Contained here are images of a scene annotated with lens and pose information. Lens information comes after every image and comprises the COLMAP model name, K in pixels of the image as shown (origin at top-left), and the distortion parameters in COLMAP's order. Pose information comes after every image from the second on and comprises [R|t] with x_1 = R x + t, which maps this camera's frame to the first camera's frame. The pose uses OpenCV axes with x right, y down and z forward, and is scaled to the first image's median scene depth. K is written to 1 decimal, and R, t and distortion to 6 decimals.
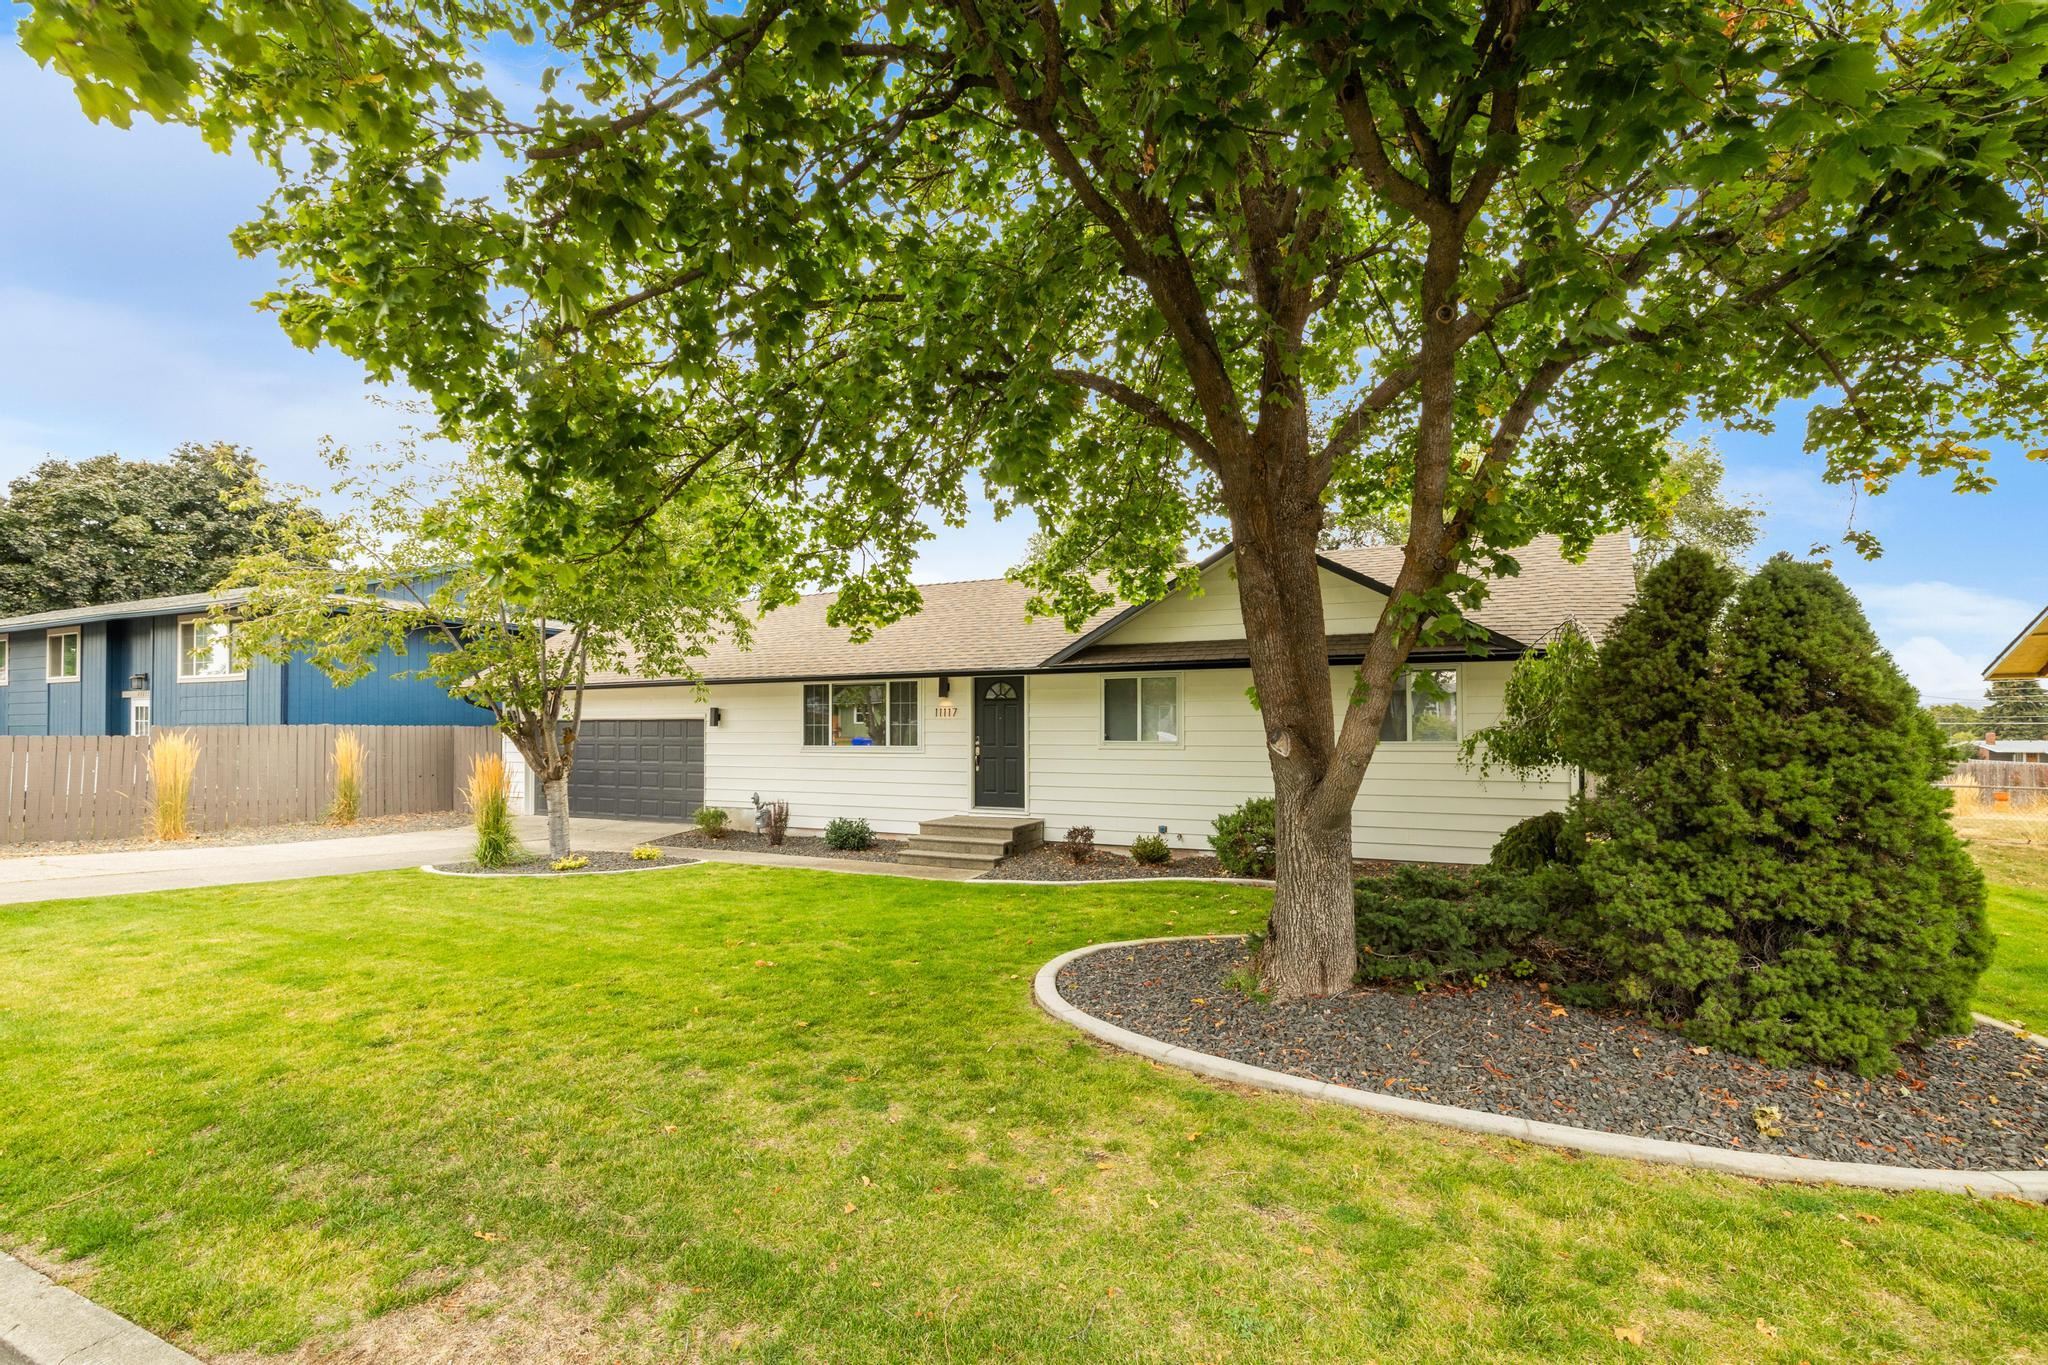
lens RADIAL K [[867.4, 0, 1029.0], [0, 867.4, 678.5], [0, 0, 1]] dist [-0.000164, -0.000738]
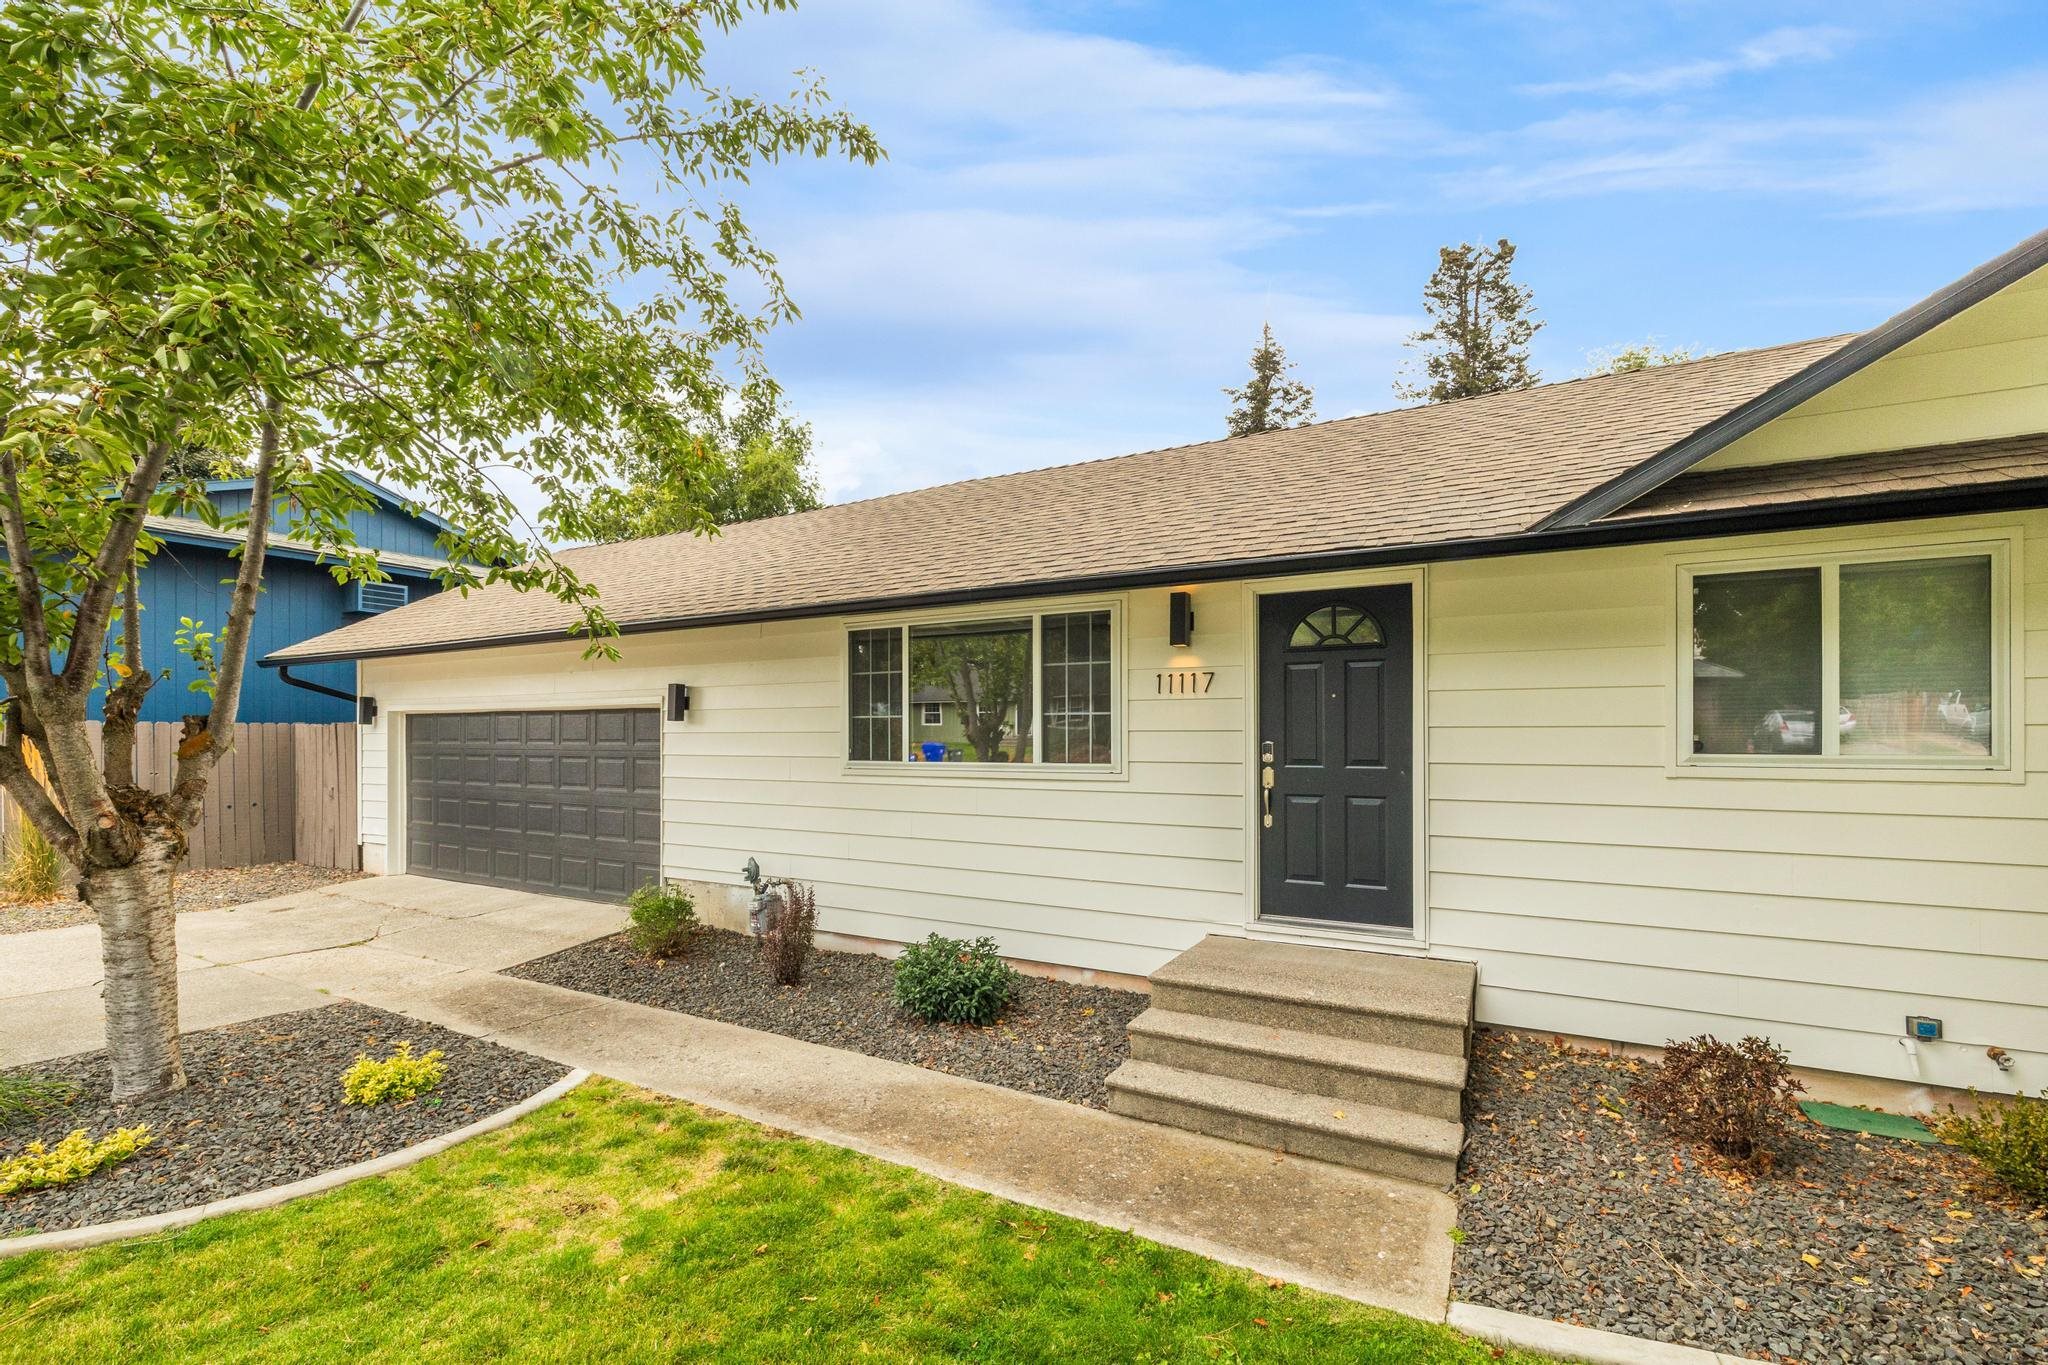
lens RADIAL K [[896.9, 0, 1019.6], [0, 896.9, 721.2], [0, 0, 1]] dist [0.000891, -0.000101]
pose [[0.996738, 0.004072, -0.080608, -0.139896], [-0.001344, 0.999426, 0.033863, 0.042909], [0.080699, -0.033644, 0.996171, 0.570808]]
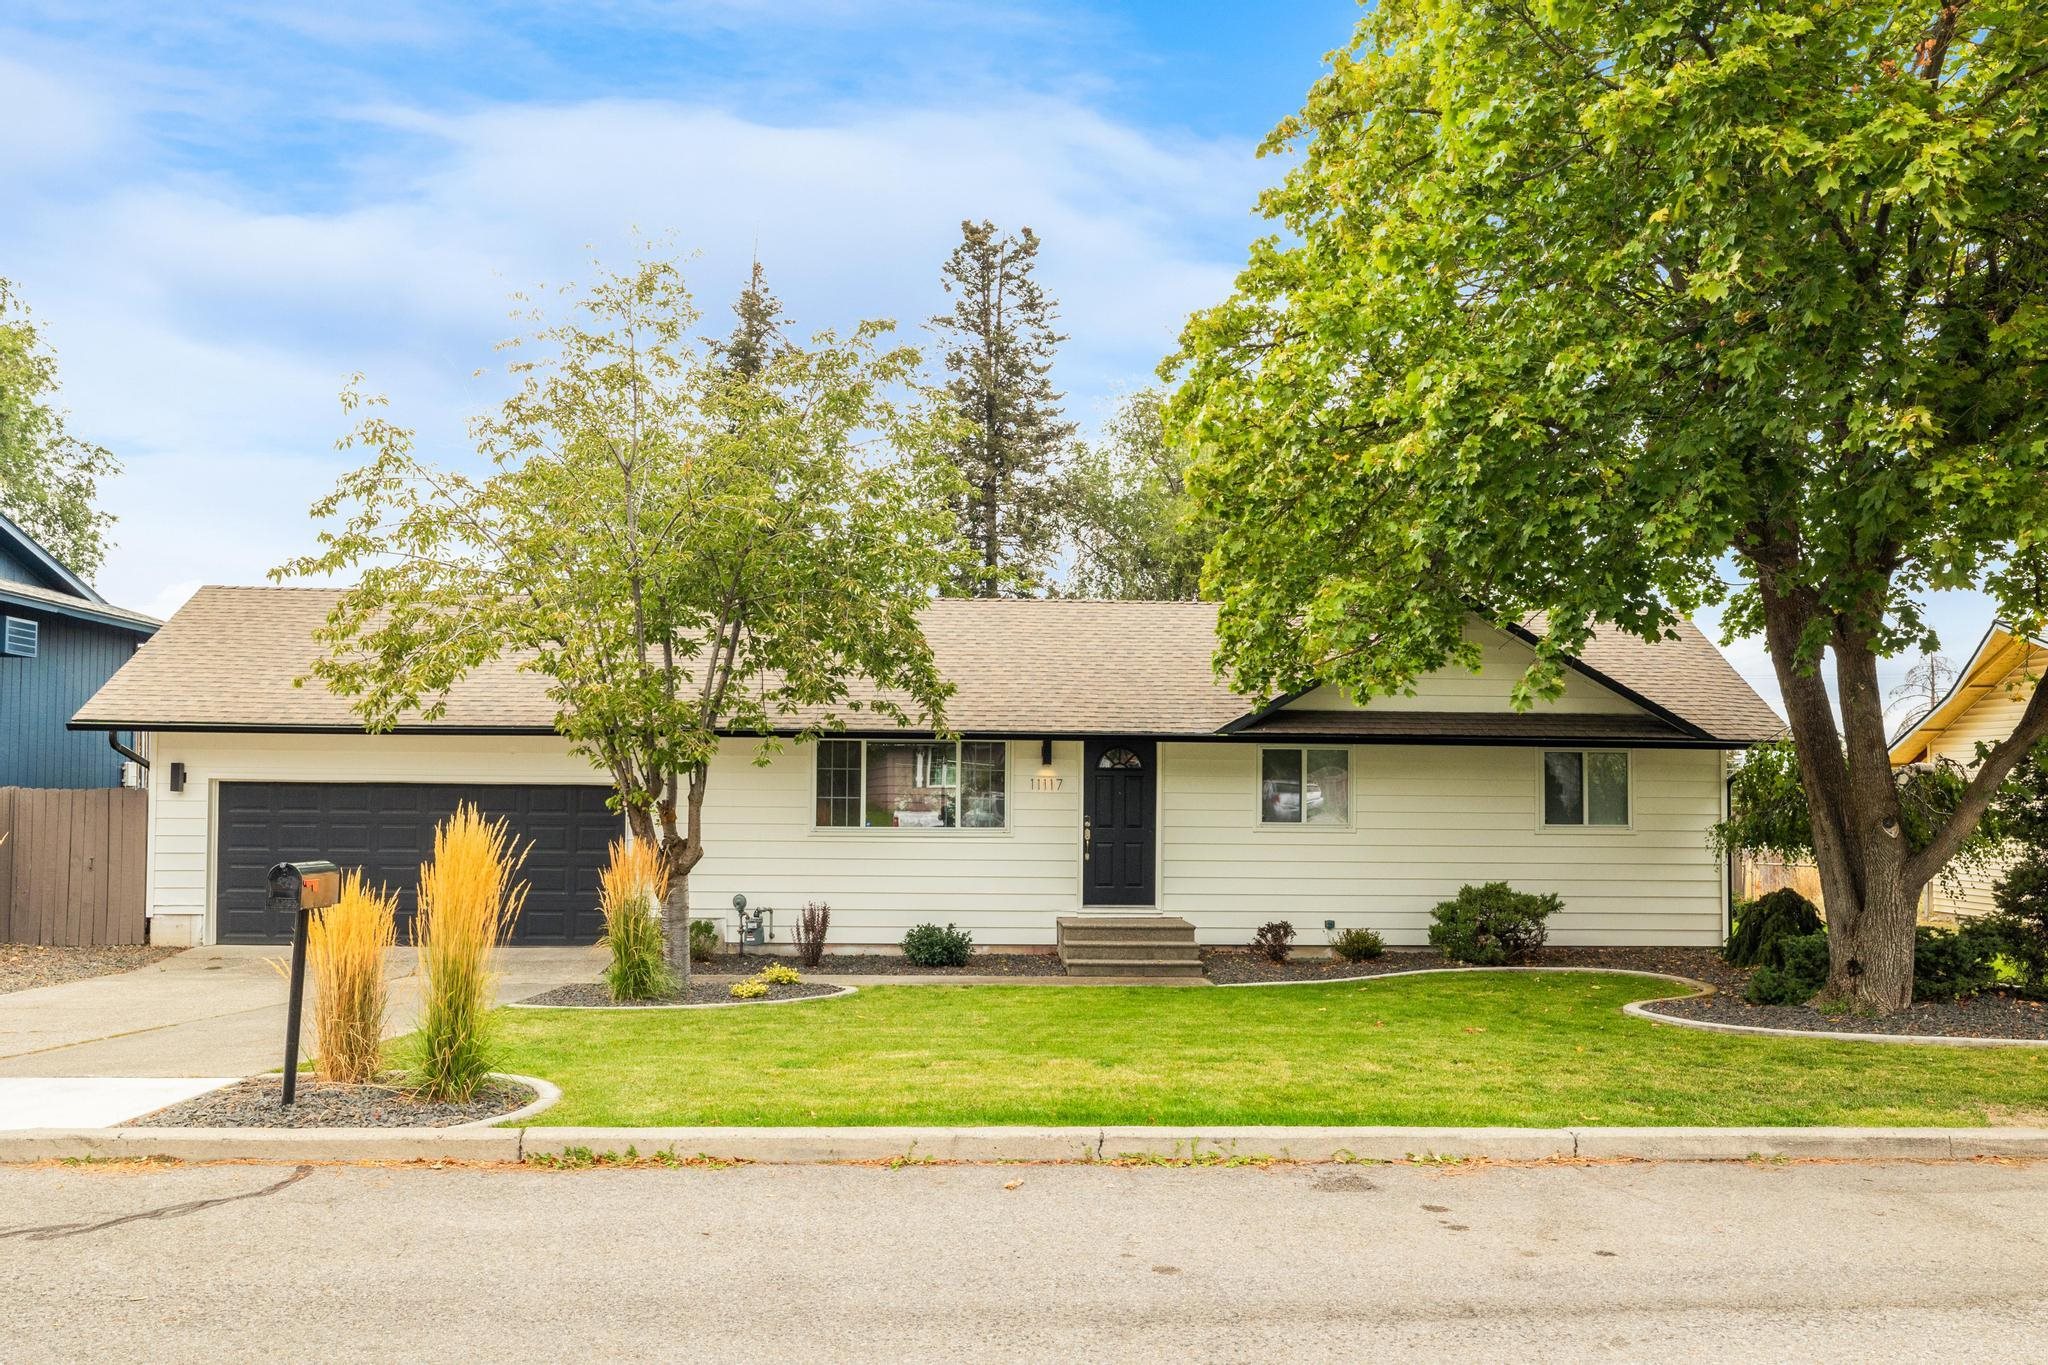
lens RADIAL K [[1400.0, 0, 1024.0], [0, 1400.0, 682.5], [0, 0, 1]] dist [-0.001396, -0.000331]
pose [[0.899541, 0.052654, 0.433651, -0.665771], [-0.038065, 0.998381, -0.042265, 0.001486], [-0.435175, 0.021512, 0.900089, -0.126105]]
